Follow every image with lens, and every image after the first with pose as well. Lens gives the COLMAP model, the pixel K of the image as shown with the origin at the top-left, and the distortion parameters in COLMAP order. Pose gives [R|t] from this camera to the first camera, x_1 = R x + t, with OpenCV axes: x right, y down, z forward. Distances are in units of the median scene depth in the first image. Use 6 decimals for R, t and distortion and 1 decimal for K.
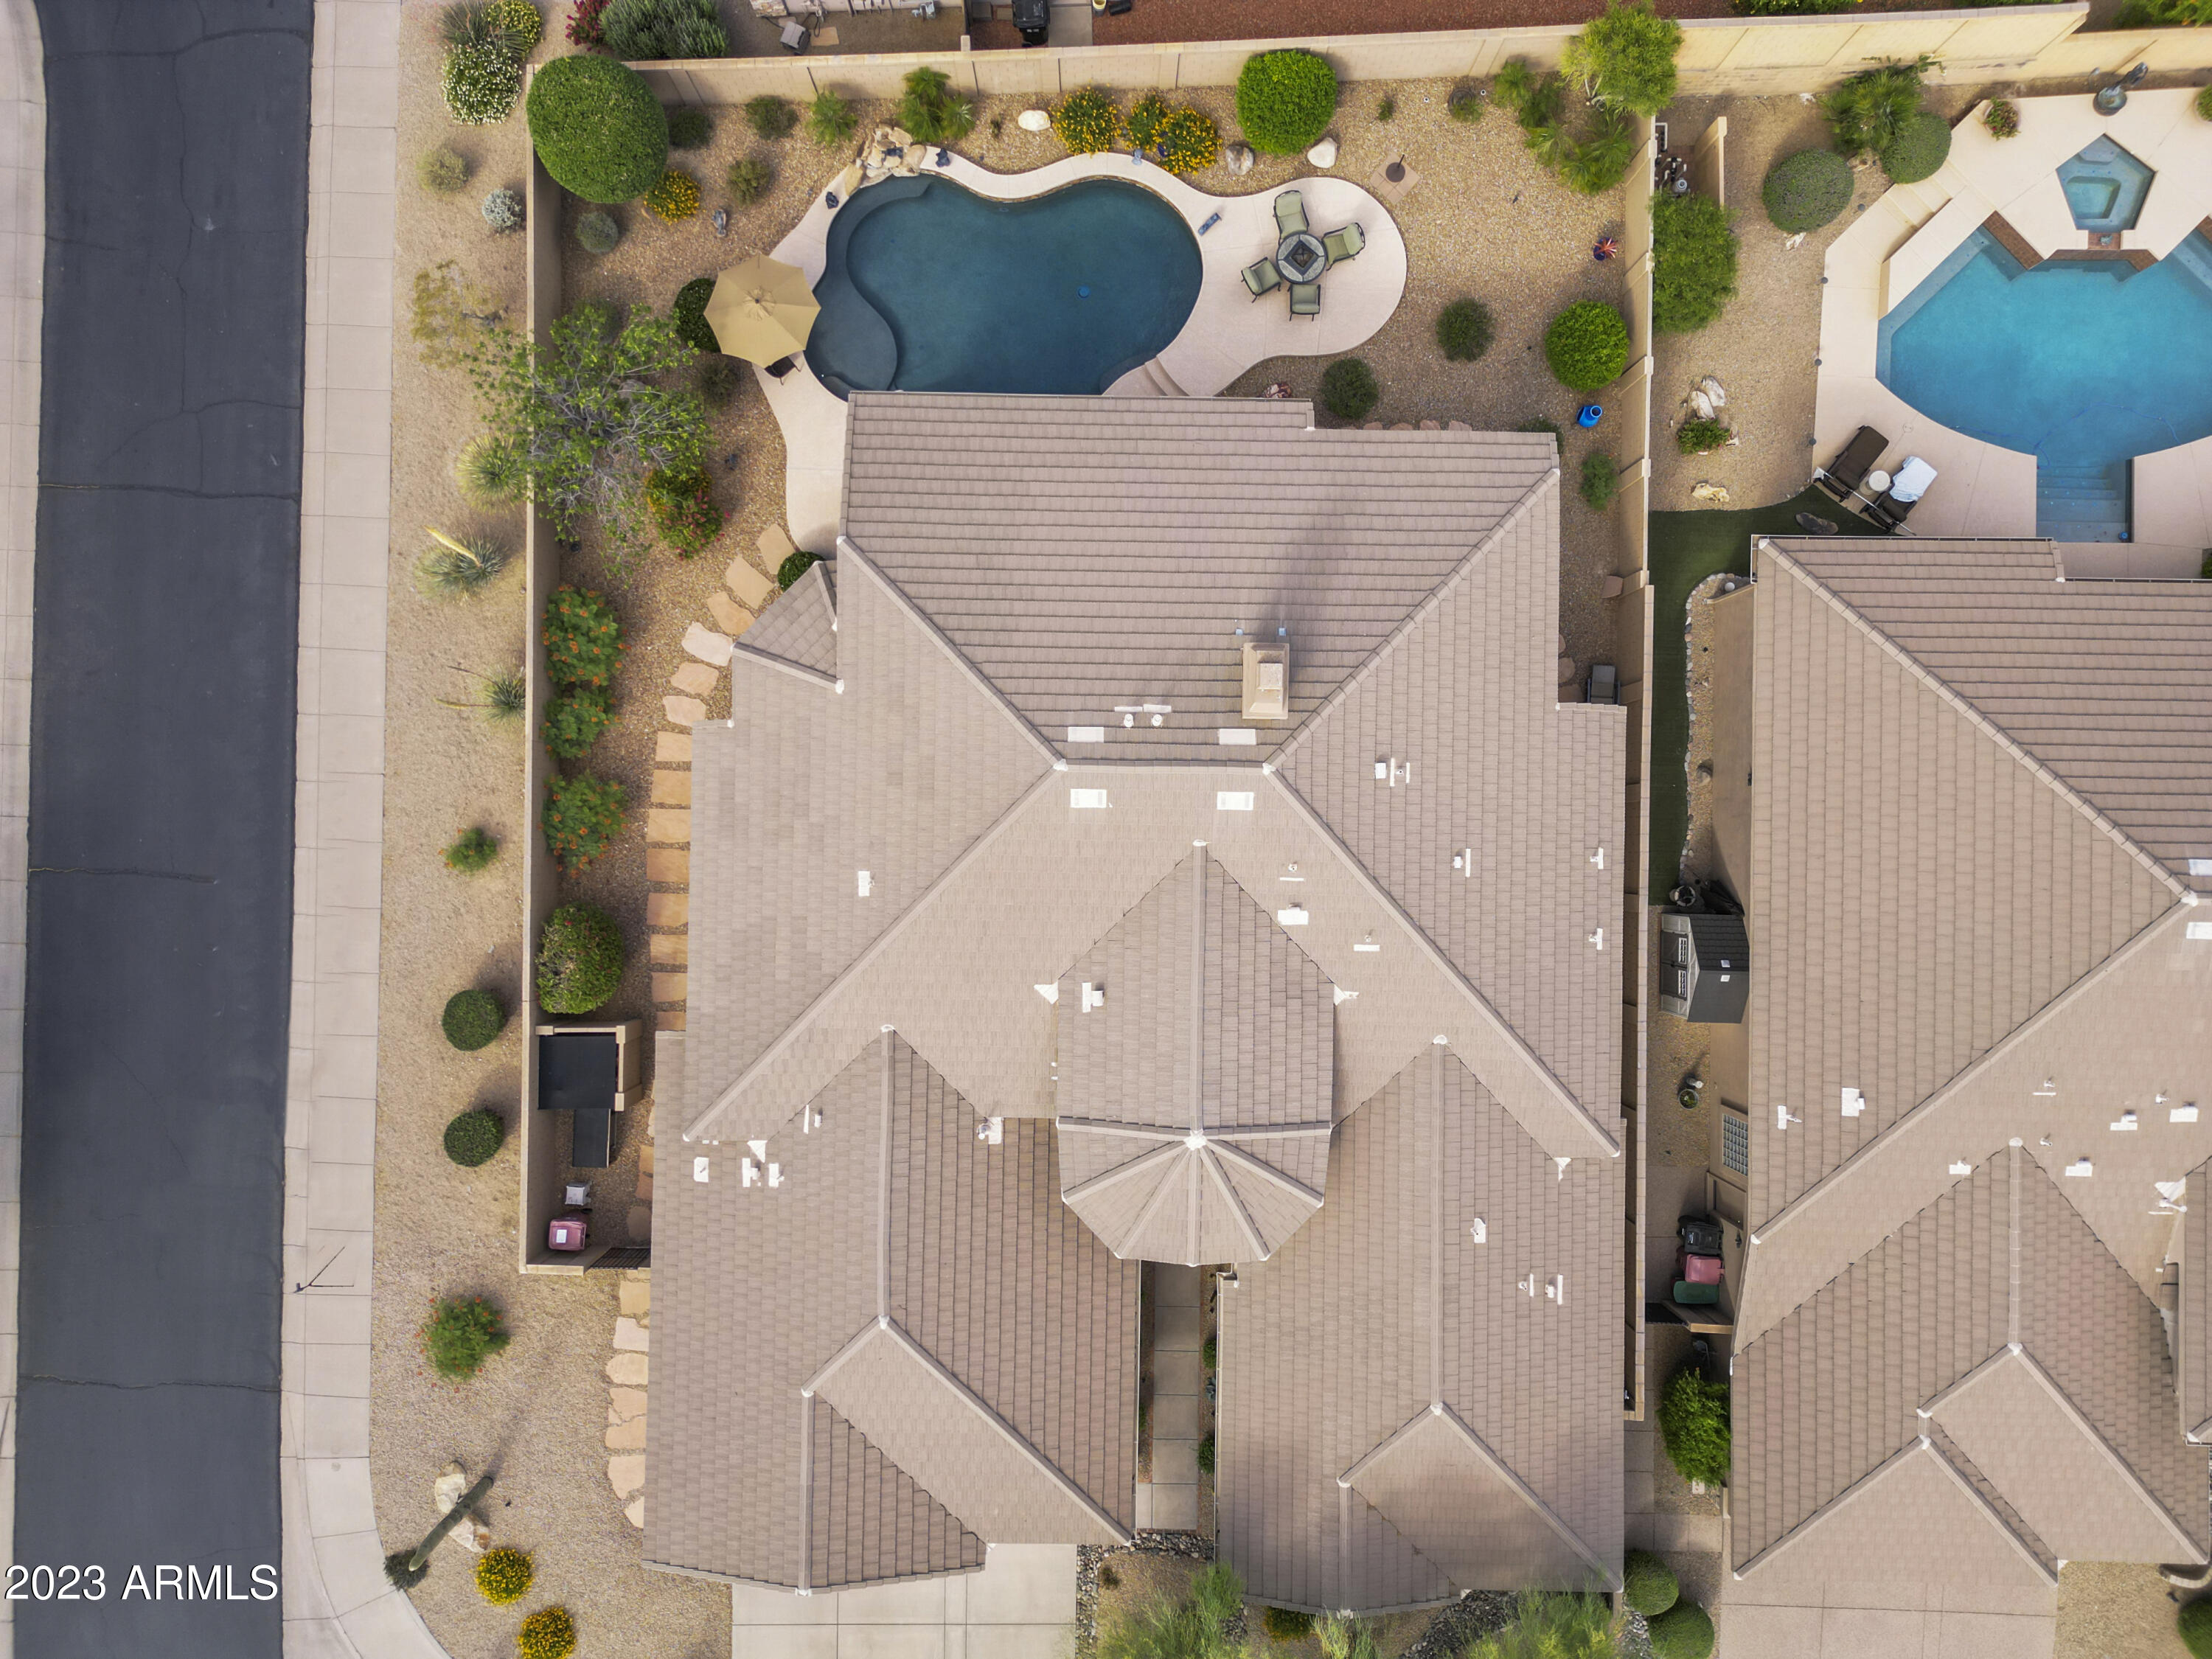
lens RADIAL K [[1542.6, 0, 1106.0], [0, 1542.6, 829.5], [0, 0, 1]] dist [0.084647, -0.068192]
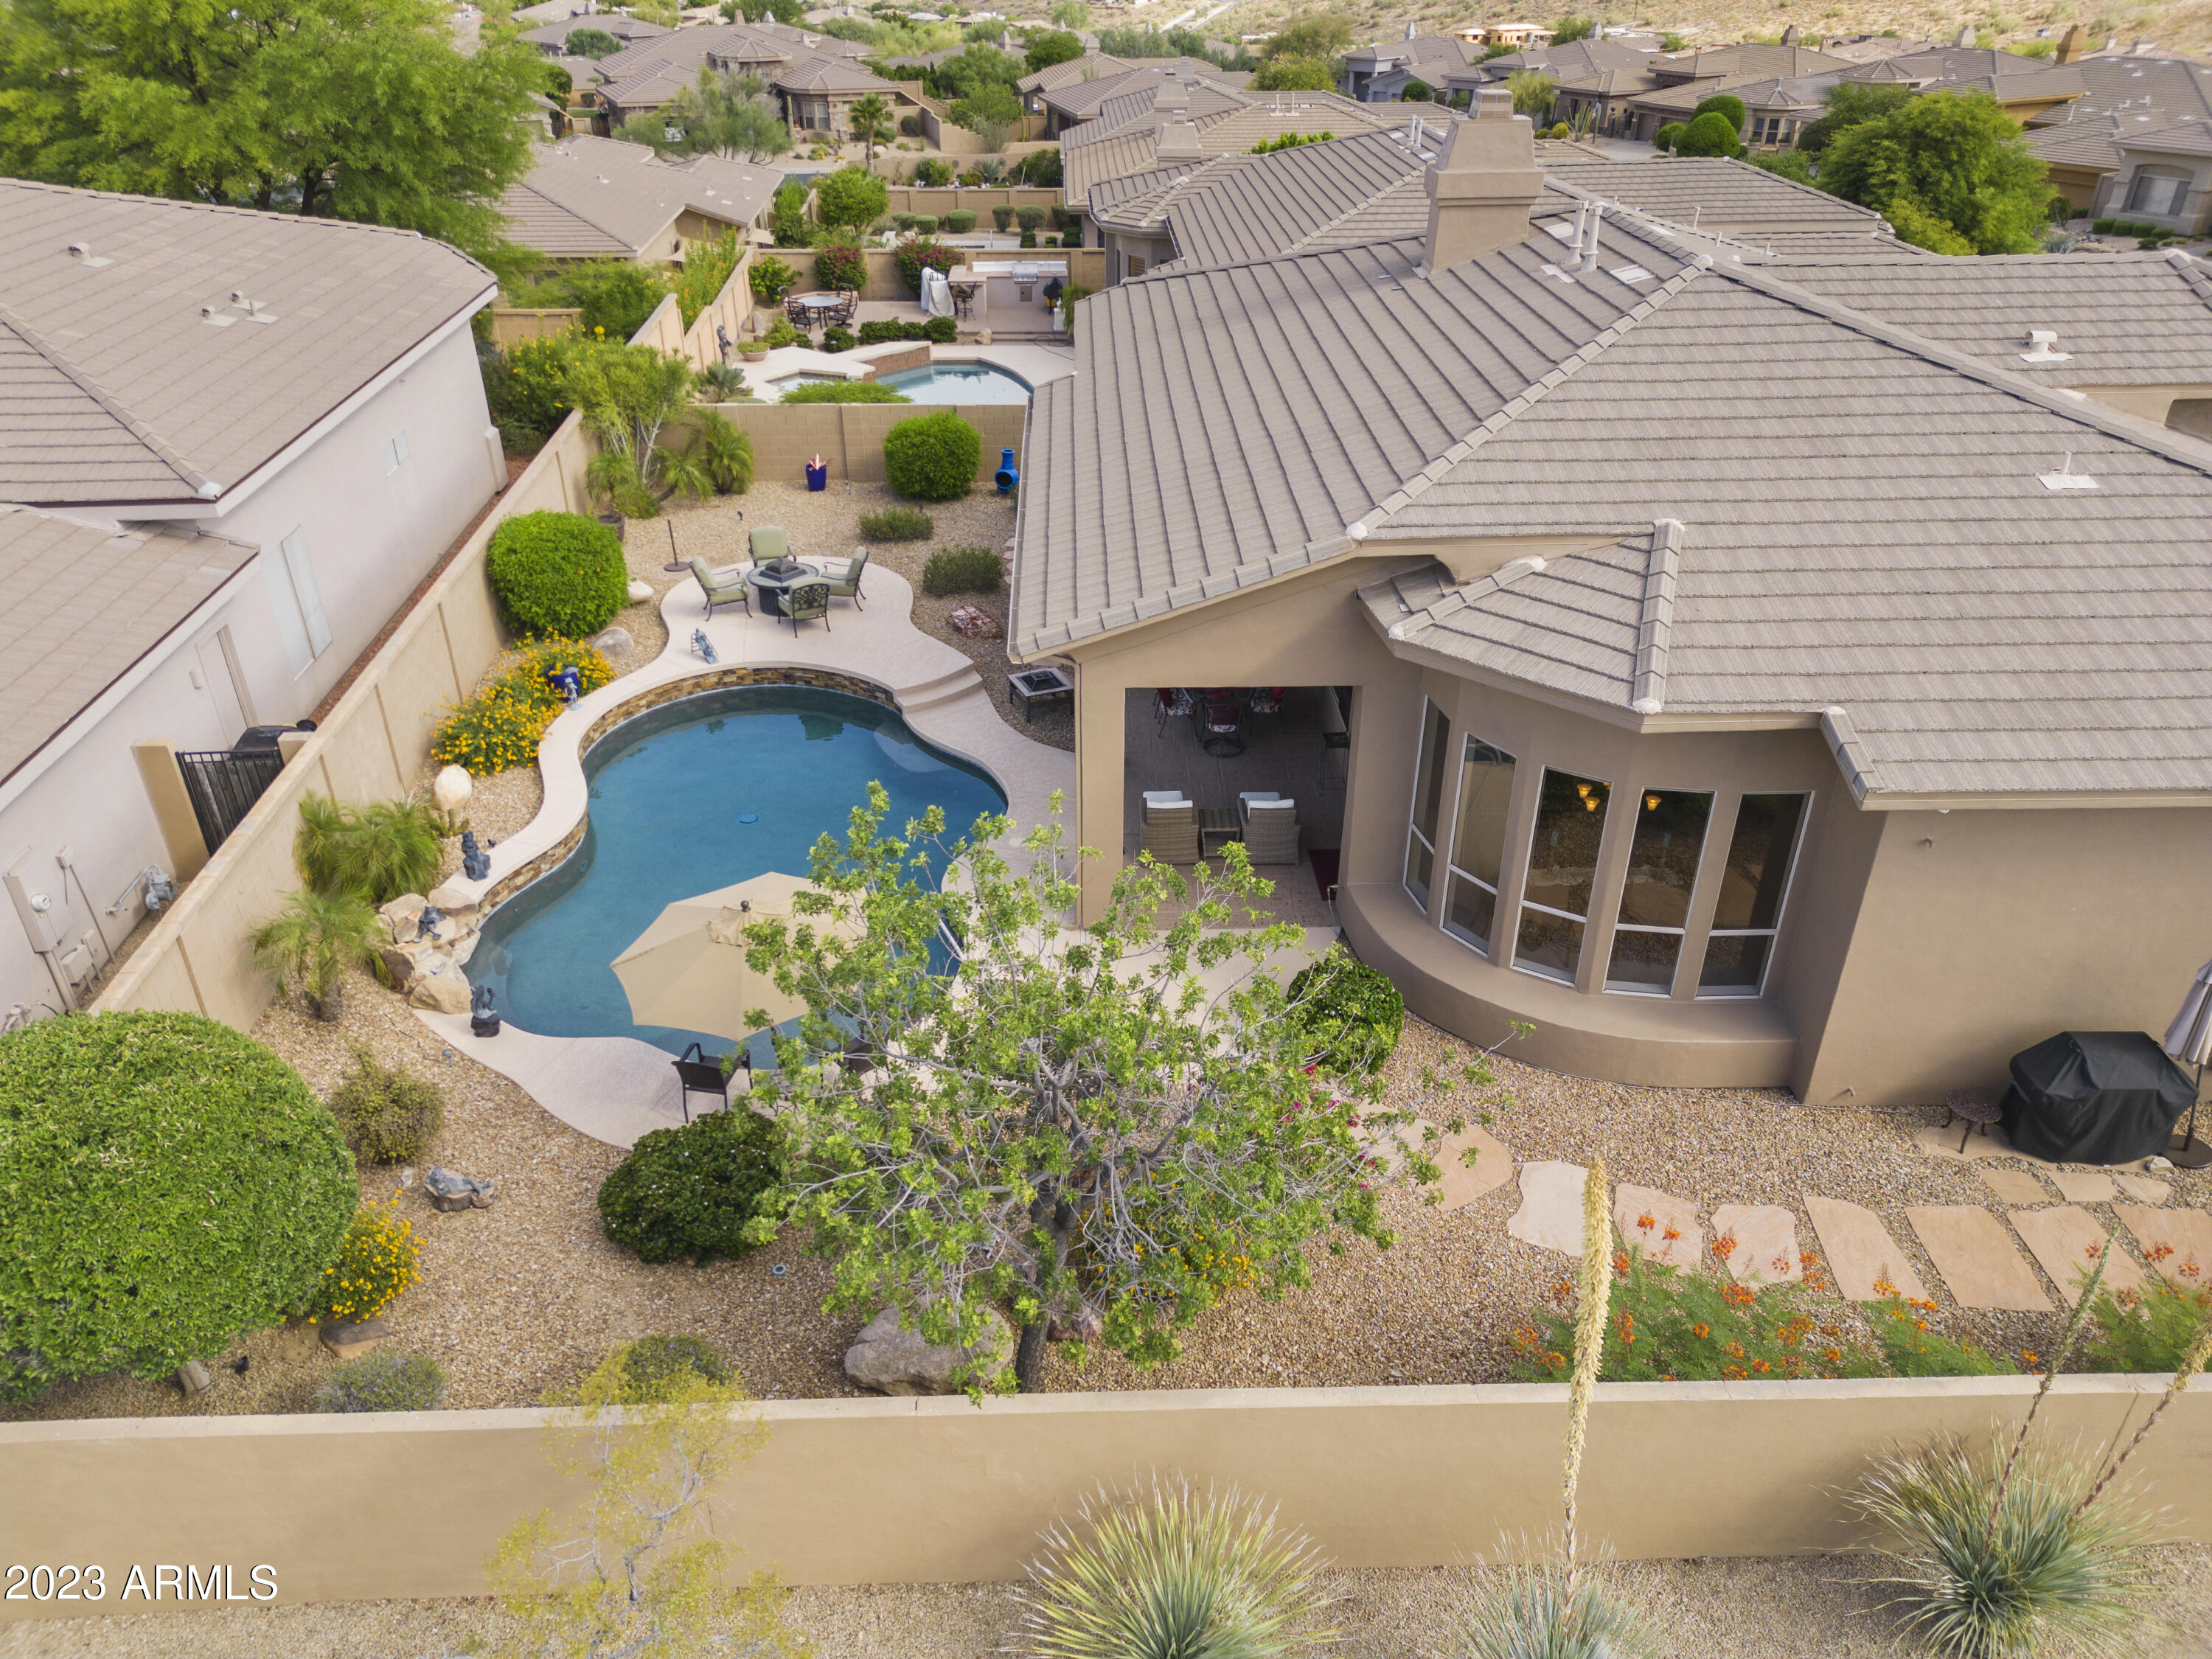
lens RADIAL K [[1542.6, 0, 1106.0], [0, 1542.6, 829.5], [0, 0, 1]] dist [0.084647, -0.068192]
pose [[-0.039453, -0.504400, 0.862569, -0.538533], [0.999165, -0.010707, 0.039439, -0.245023], [-0.010657, 0.863404, 0.504401, 0.731811]]
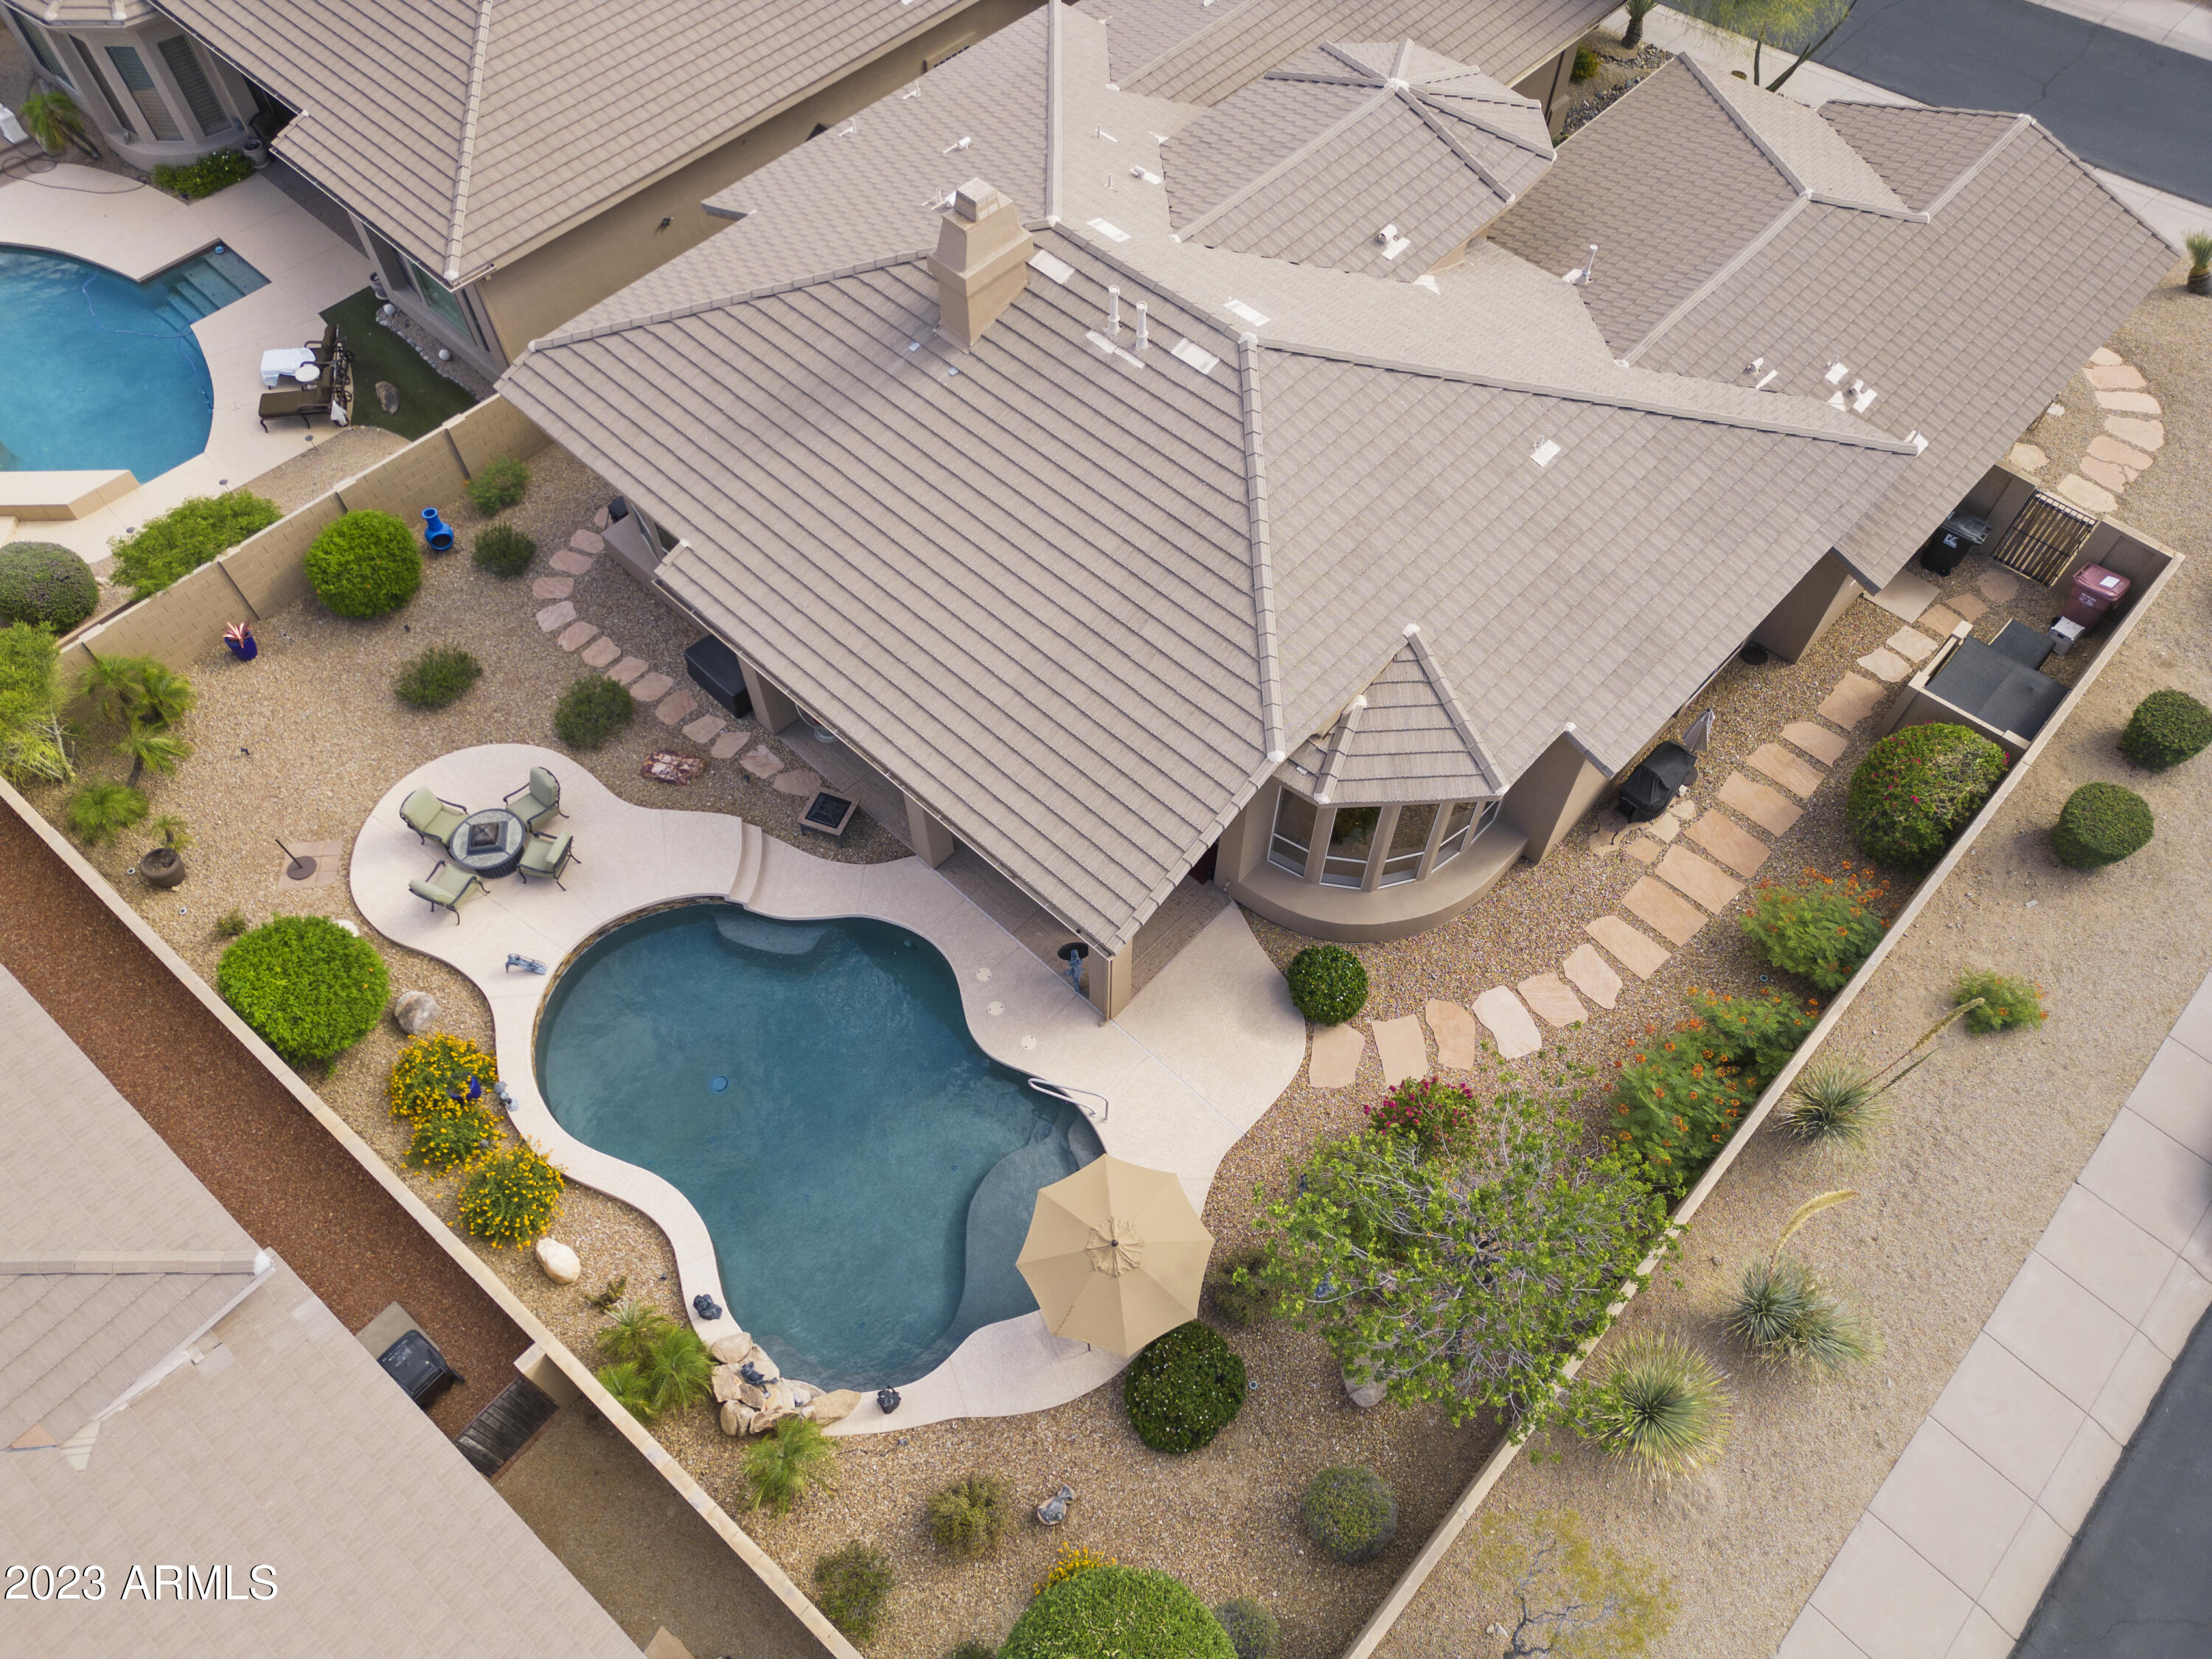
lens RADIAL K [[1542.6, 0, 1106.0], [0, 1542.6, 829.5], [0, 0, 1]] dist [0.084647, -0.068192]
pose [[-0.737753, -0.564646, 0.369994, -0.329655], [0.675033, -0.611283, 0.413115, -0.458405], [-0.007092, 0.554535, 0.832130, 0.408541]]
